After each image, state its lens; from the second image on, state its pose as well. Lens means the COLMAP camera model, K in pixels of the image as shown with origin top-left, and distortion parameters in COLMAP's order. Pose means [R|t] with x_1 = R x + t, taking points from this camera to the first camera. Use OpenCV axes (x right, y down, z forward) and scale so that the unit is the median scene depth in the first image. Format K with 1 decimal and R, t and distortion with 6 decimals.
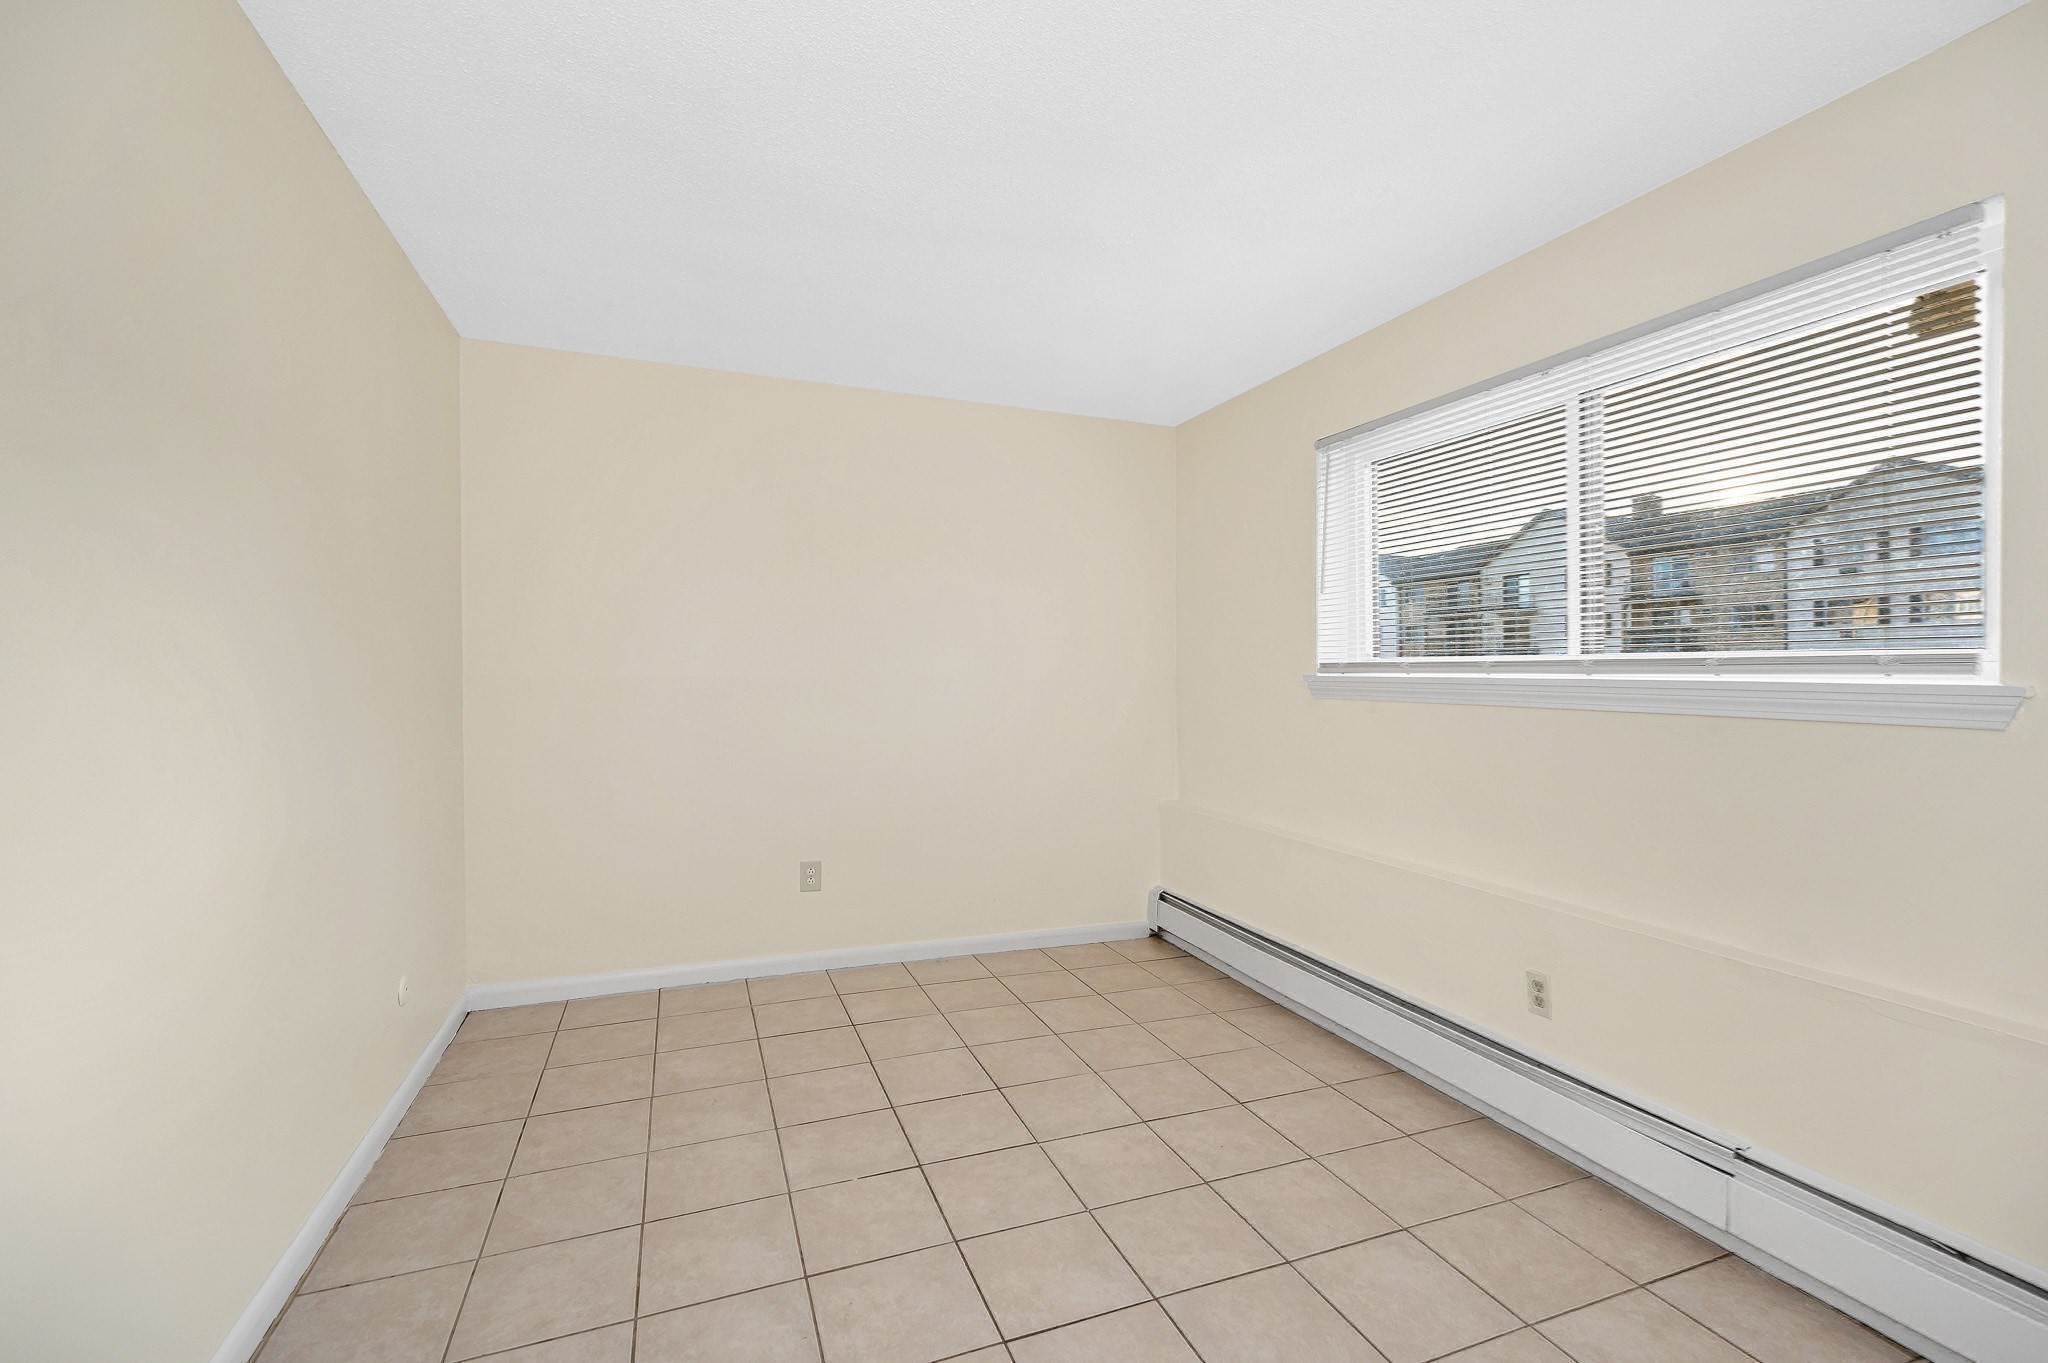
lens RADIAL K [[867.8, 0, 1022.2], [0, 867.8, 673.5], [0, 0, 1]] dist [0.003781, -0.000972]
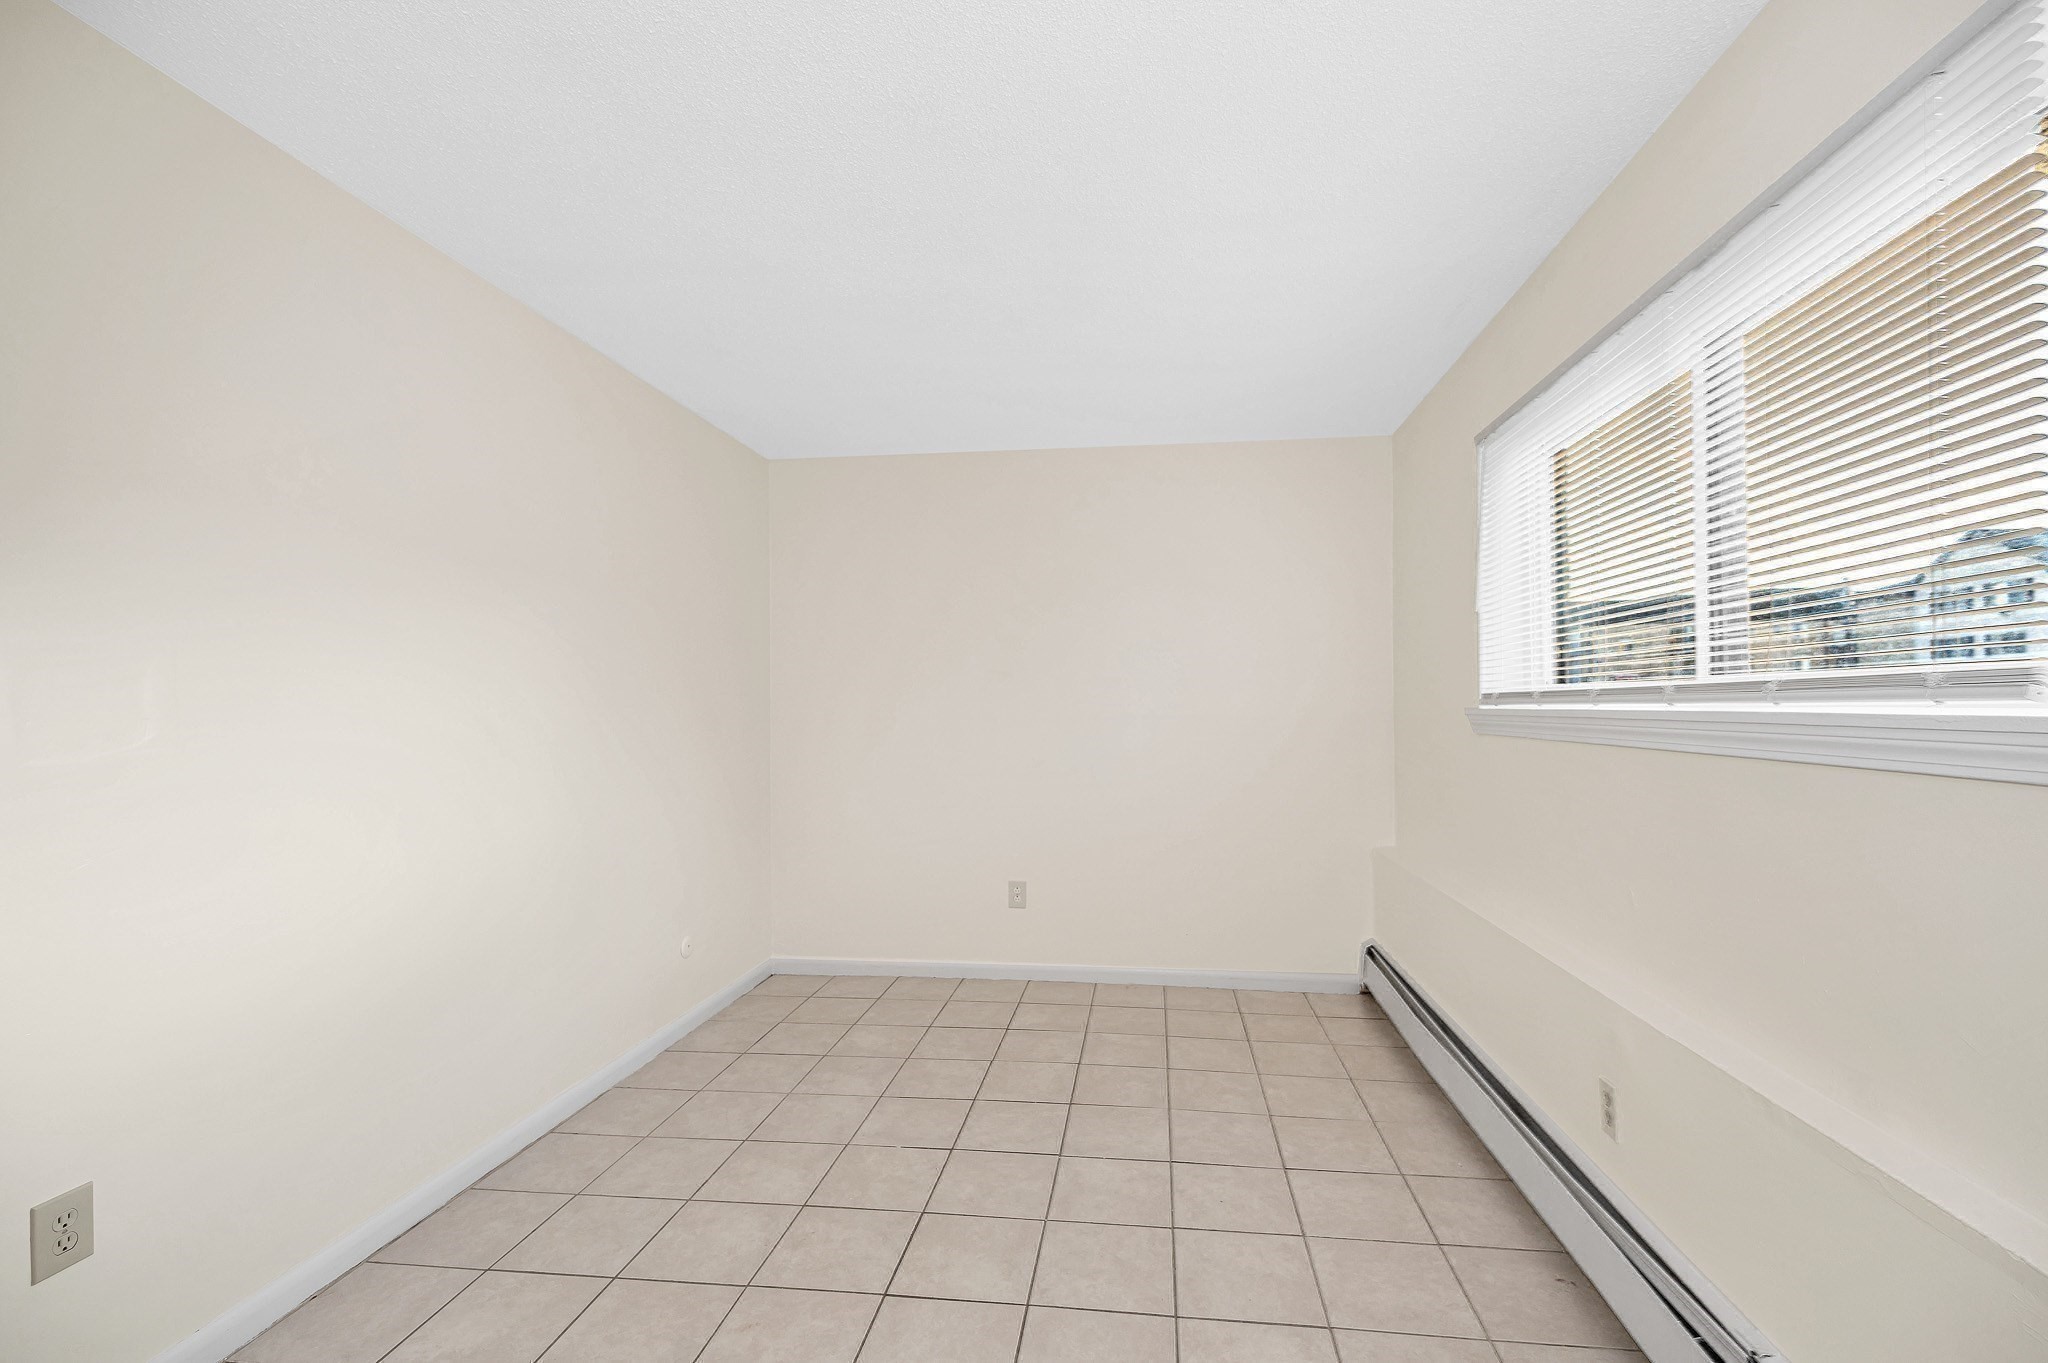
lens RADIAL K [[867.8, 0, 1050.0], [0, 867.8, 696.3], [0, 0, 1]] dist [0.003781, -0.000972]
pose [[0.881889, -0.021656, -0.470960, 0.420370], [0.015374, 0.999734, -0.017181, -0.000860], [0.471206, 0.007911, 0.881987, 0.046203]]
